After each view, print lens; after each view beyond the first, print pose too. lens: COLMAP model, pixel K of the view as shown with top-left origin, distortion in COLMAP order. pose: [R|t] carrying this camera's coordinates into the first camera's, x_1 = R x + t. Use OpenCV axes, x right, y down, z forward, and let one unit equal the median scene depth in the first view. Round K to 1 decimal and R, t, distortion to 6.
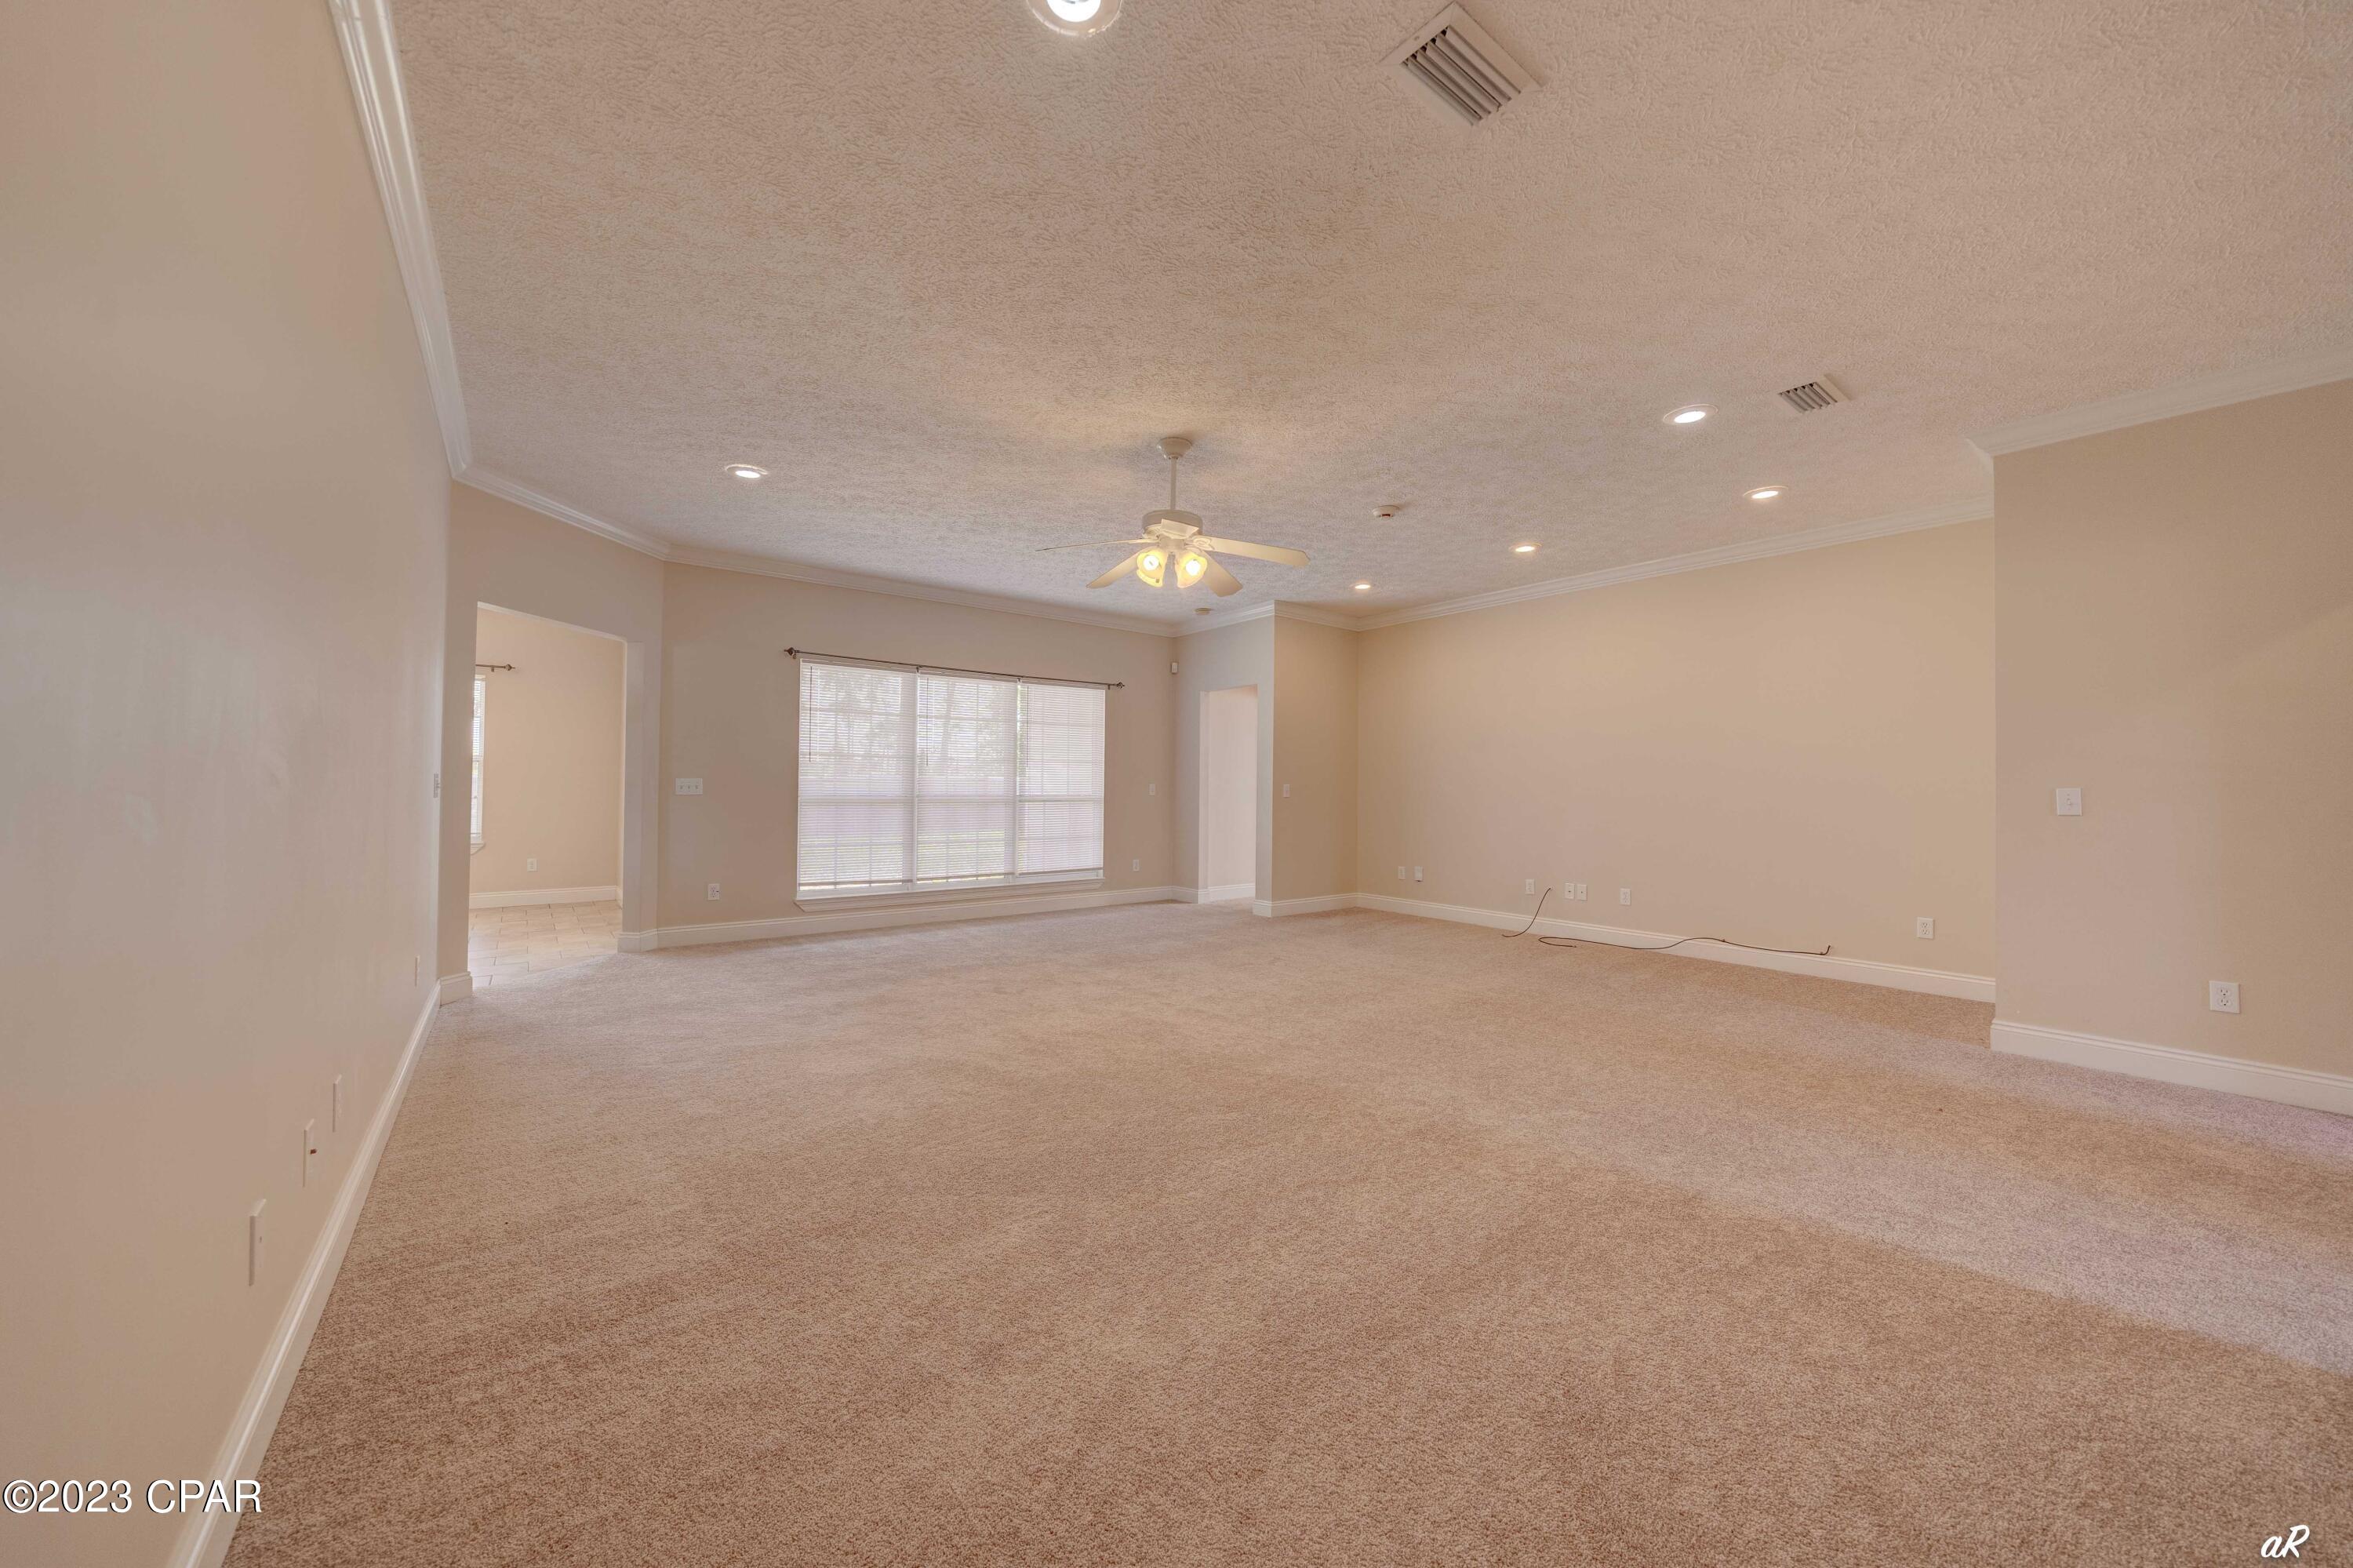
lens RADIAL K [[822.1, 0, 1159.2], [0, 822.1, 776.9], [0, 0, 1]] dist [-0.004564, -0.000845]
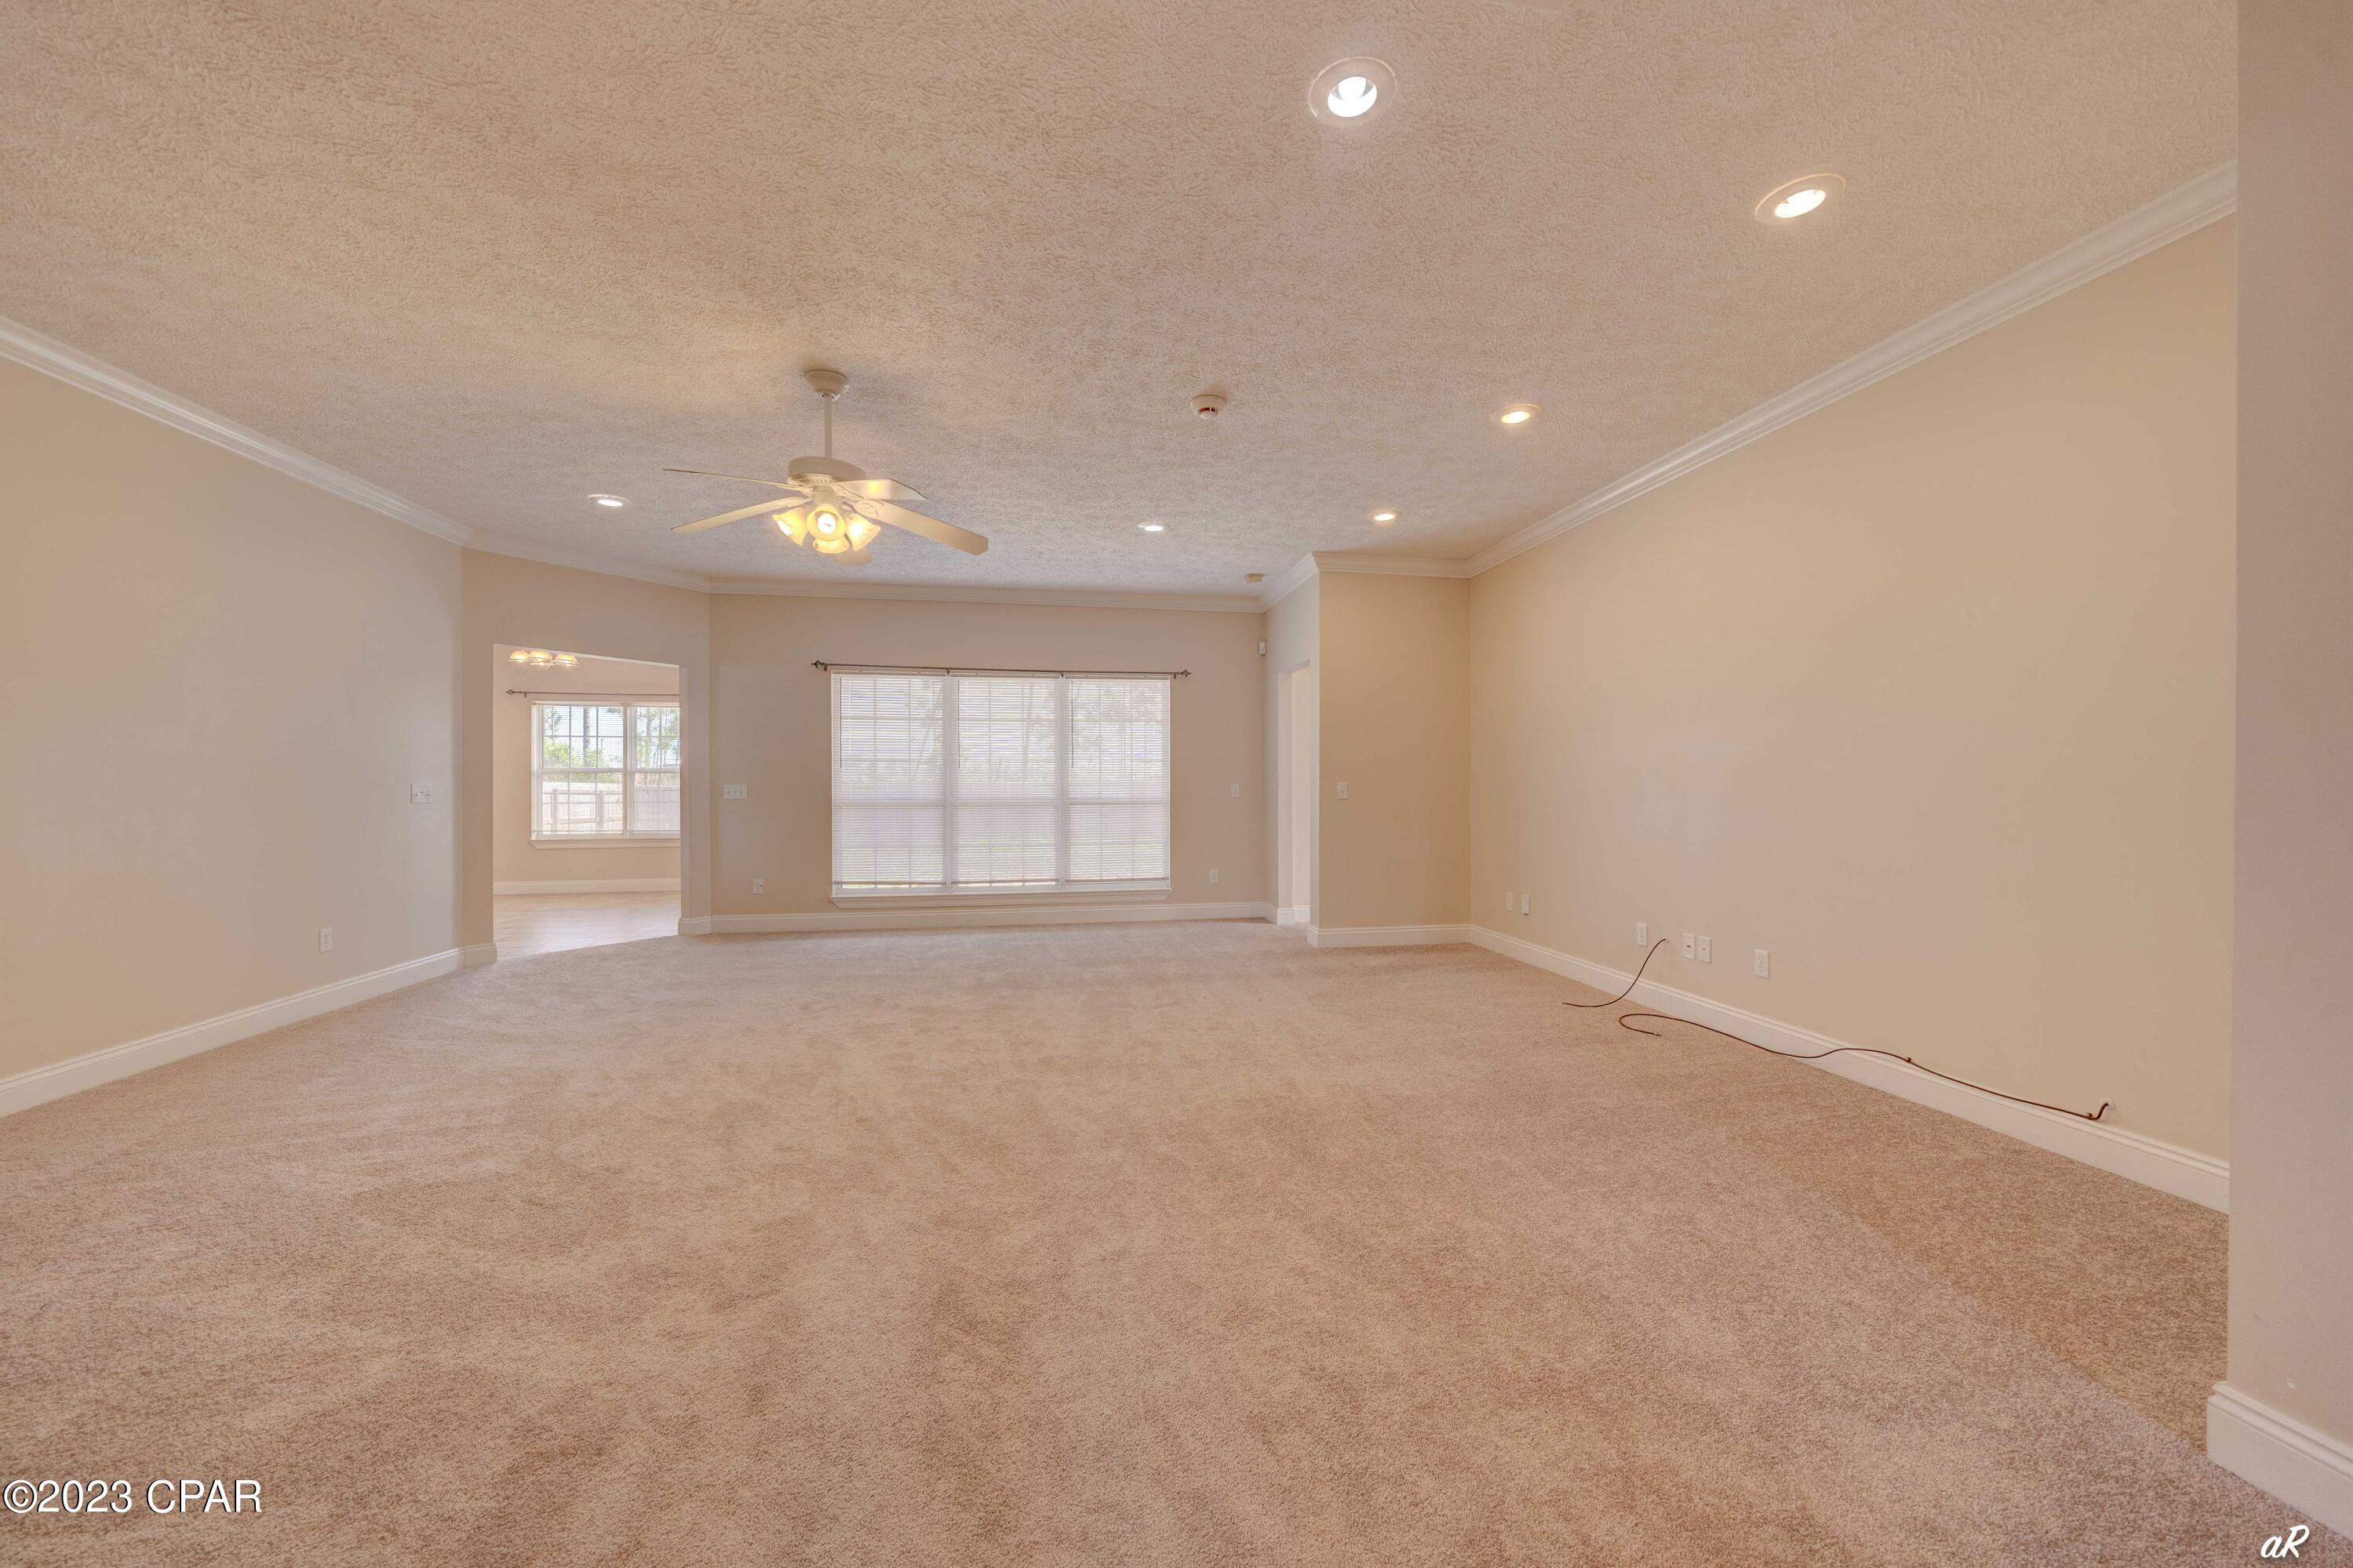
lens RADIAL K [[822.0, 0, 1177.0], [0, 822.0, 790.3], [0, 0, 1]] dist [-0.004564, -0.000845]
pose [[0.887723, -0.009272, -0.460284, 0.396783], [0.015506, 0.999832, 0.009763, 0.006794], [0.460116, -0.015804, 0.887718, 0.231556]]
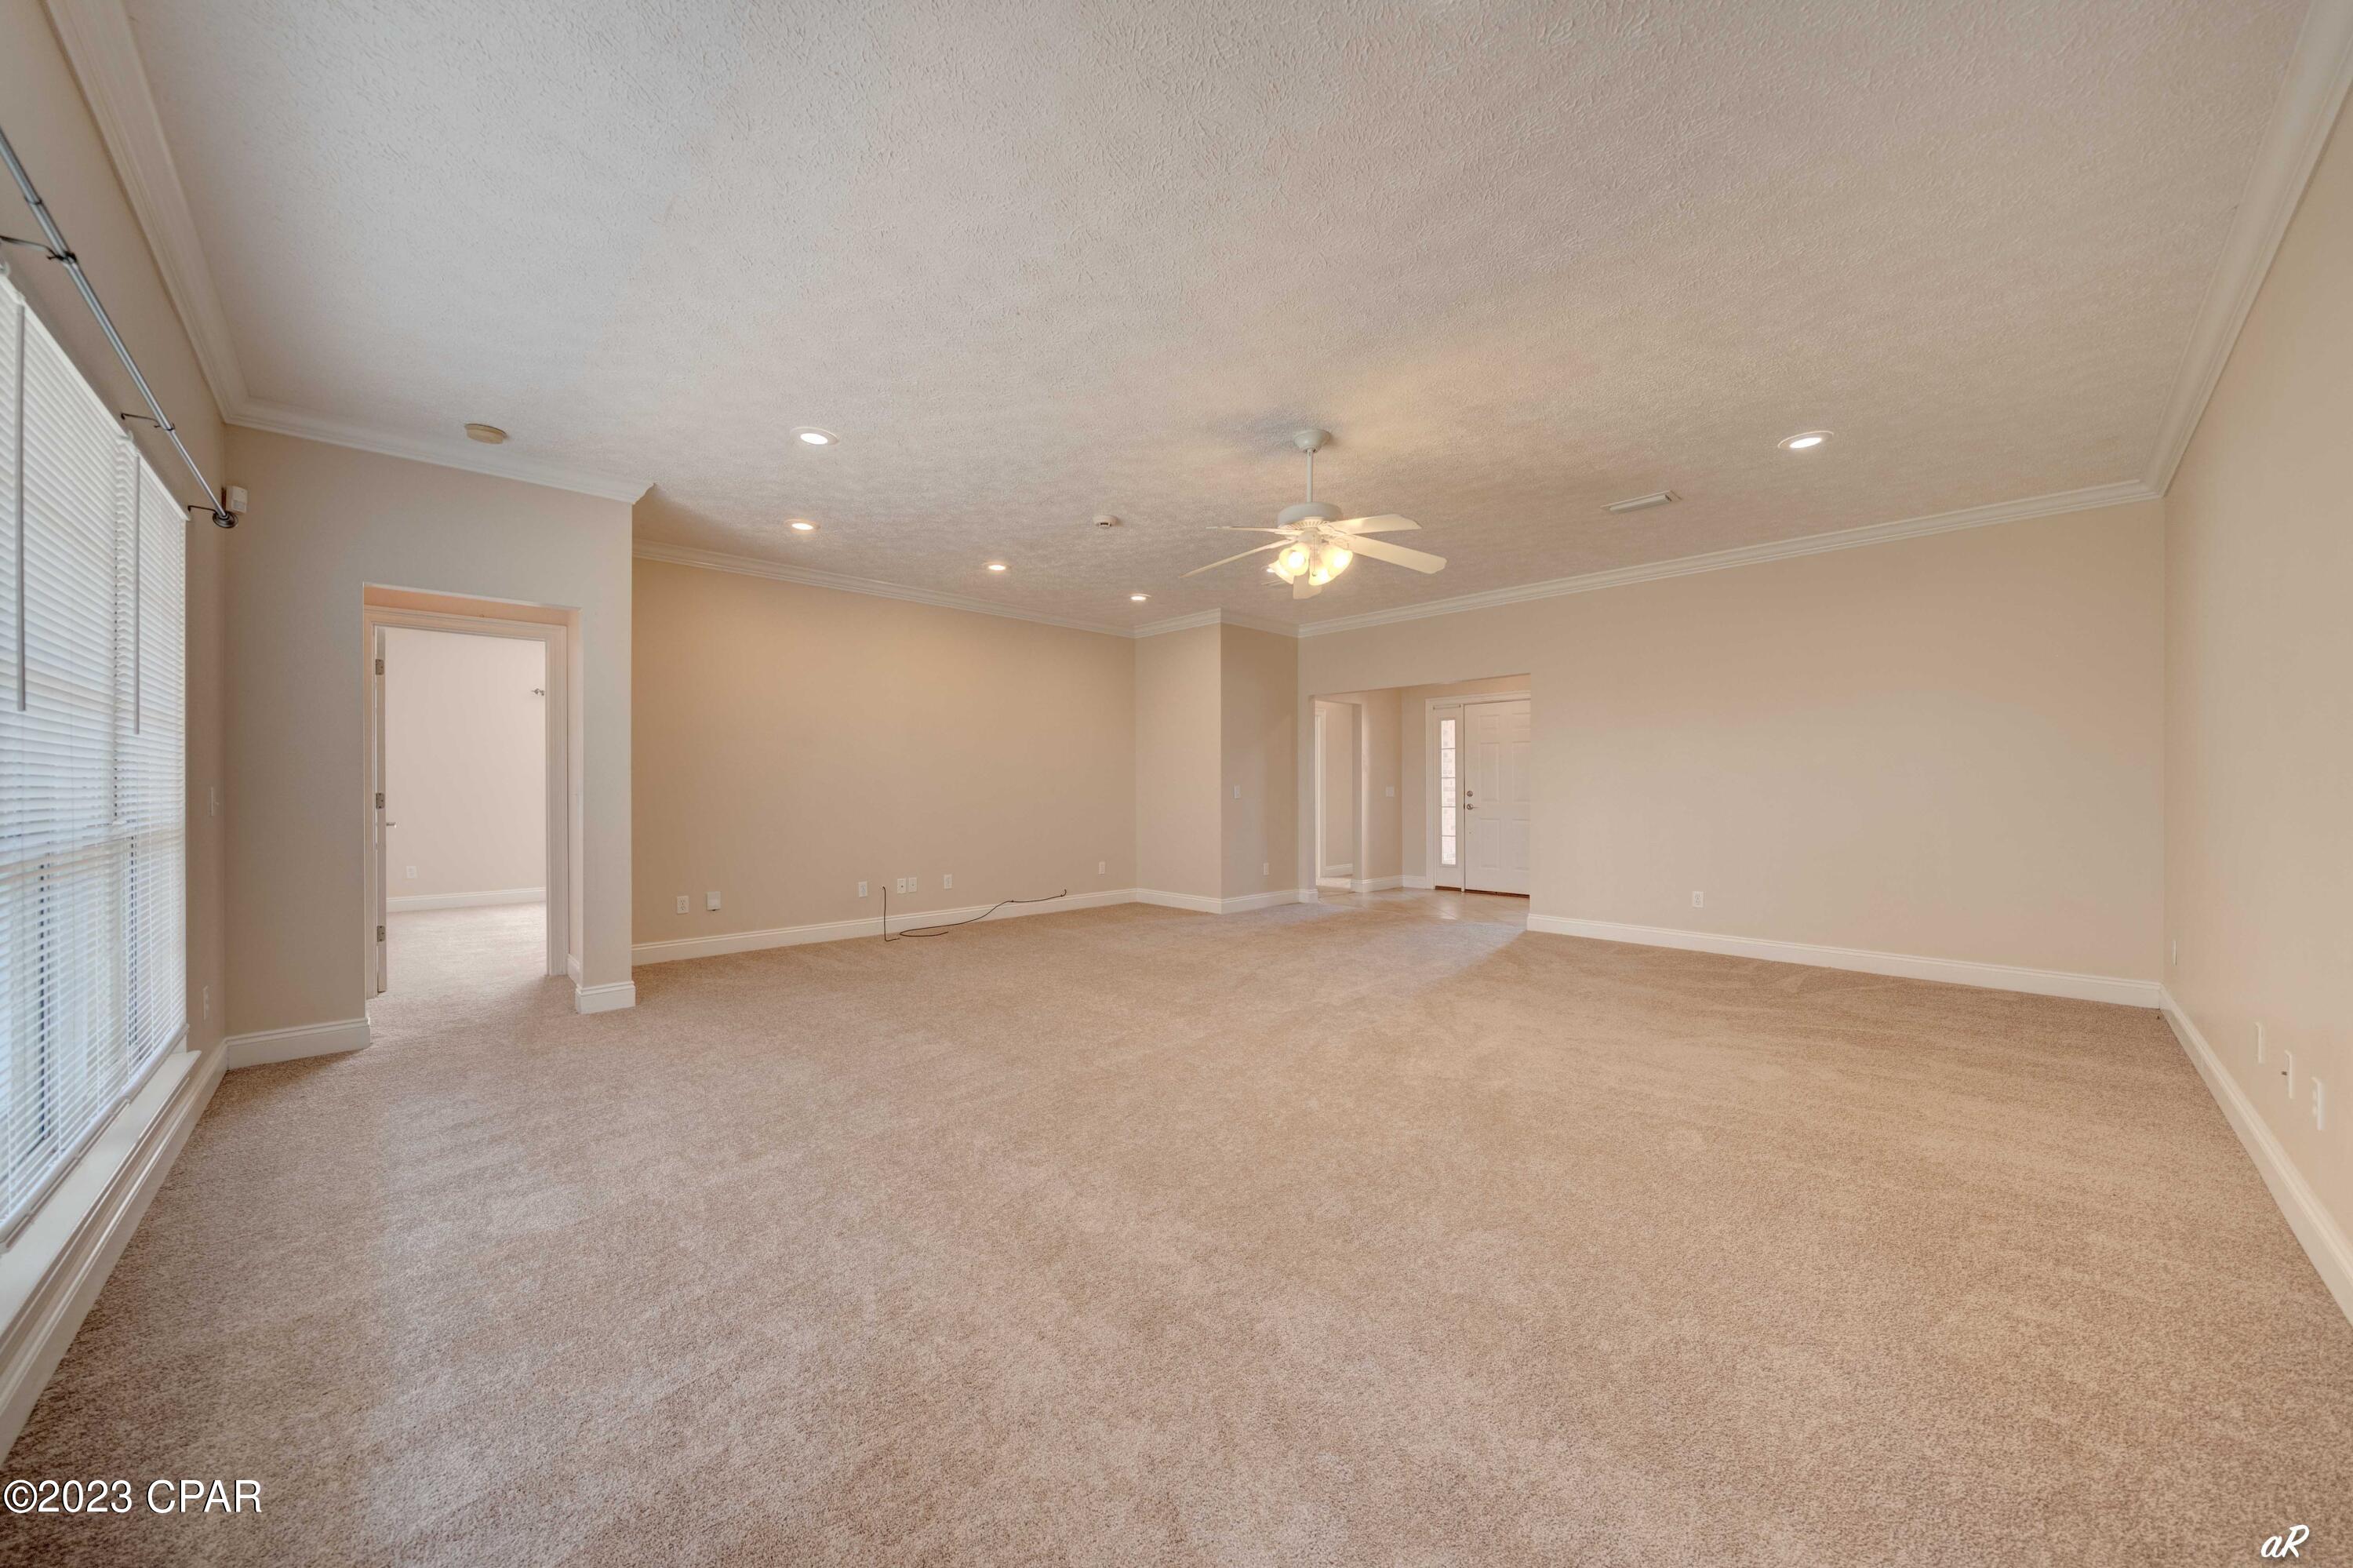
lens RADIAL K [[822.1, 0, 1175.2], [0, 822.1, 782.3], [0, 0, 1]] dist [-0.004564, -0.000845]
pose [[-0.116437, -0.001140, 0.993197, -0.518050], [-0.010868, 0.999941, -0.000127, 0.003243], [-0.993139, -0.010809, -0.116442, 0.697665]]
